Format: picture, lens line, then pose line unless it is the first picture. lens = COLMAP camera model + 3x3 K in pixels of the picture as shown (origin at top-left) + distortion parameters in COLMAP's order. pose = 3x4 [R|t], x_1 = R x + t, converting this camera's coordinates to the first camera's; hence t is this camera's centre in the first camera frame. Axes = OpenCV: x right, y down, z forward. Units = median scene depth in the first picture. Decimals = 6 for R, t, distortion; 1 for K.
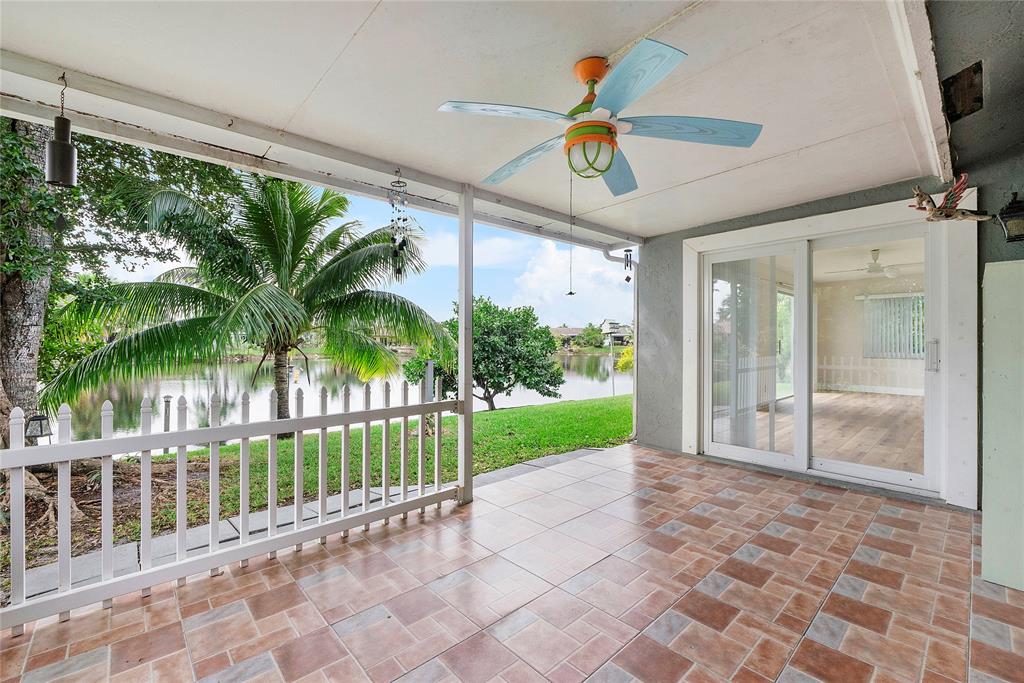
lens RADIAL K [[434.0, 0, 516.3], [0, 434.0, 339.0], [0, 0, 1]] dist [-0.012534, 0.000639]
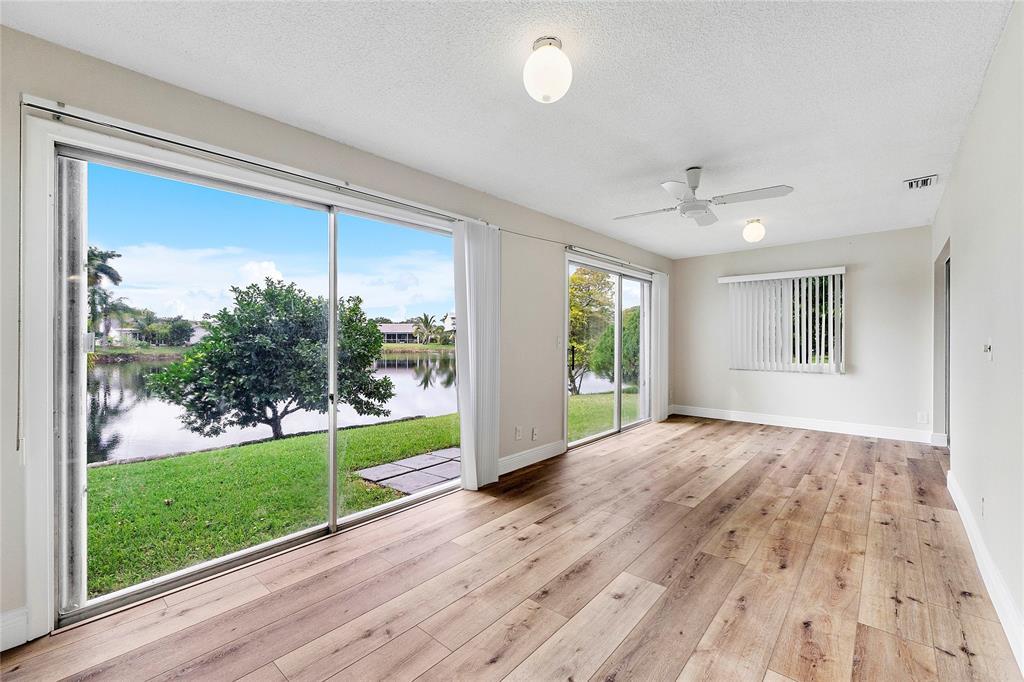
lens RADIAL K [[434.0, 0, 508.2], [0, 434.0, 338.6], [0, 0, 1]] dist [-0.012534, 0.000639]
pose [[0.994437, -0.002506, 0.105305, 0.237671], [0.001535, 0.999956, 0.009307, -0.007207], [-0.105323, -0.009094, 0.994396, 0.221163]]
